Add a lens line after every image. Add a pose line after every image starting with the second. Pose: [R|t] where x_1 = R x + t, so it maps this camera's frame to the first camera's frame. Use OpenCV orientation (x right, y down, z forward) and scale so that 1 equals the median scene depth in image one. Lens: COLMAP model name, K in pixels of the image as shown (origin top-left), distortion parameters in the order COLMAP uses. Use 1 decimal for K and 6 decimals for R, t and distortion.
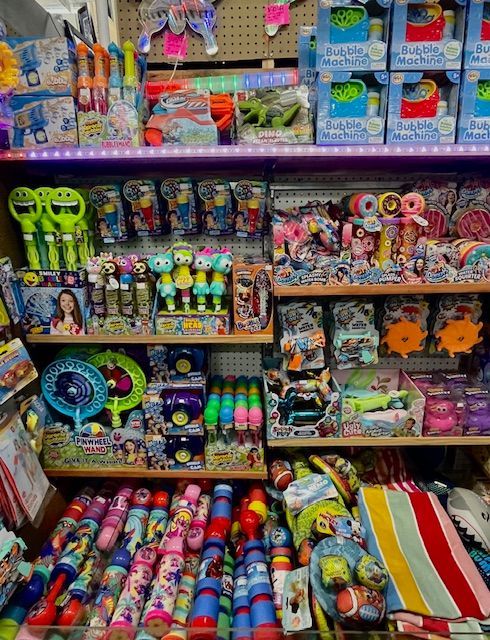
lens RADIAL K [[417.1, 0, 245.3], [0, 417.1, 309.3], [0, 0, 1]] dist [0.002521, -0.000009]
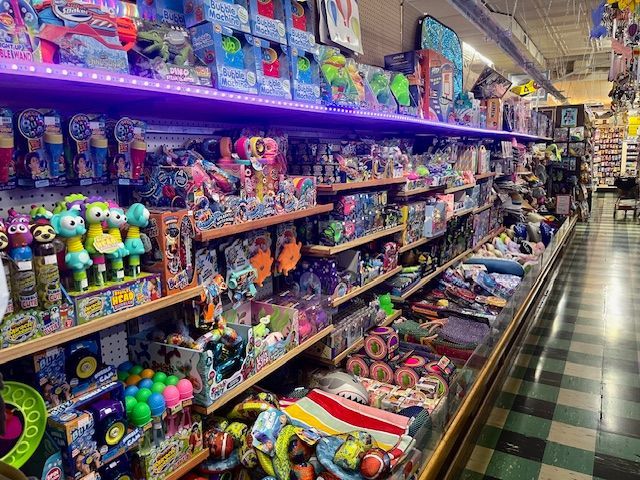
lens RADIAL K [[535.8, 0, 320.0], [0, 535.8, 240.0], [0, 0, 1]] dist [0.072350, -0.111163]
pose [[0.448435, -0.137763, 0.883135, -0.834059], [0.236384, 0.971150, 0.031463, -0.010801], [-0.861991, 0.194650, 0.468062, 0.199224]]
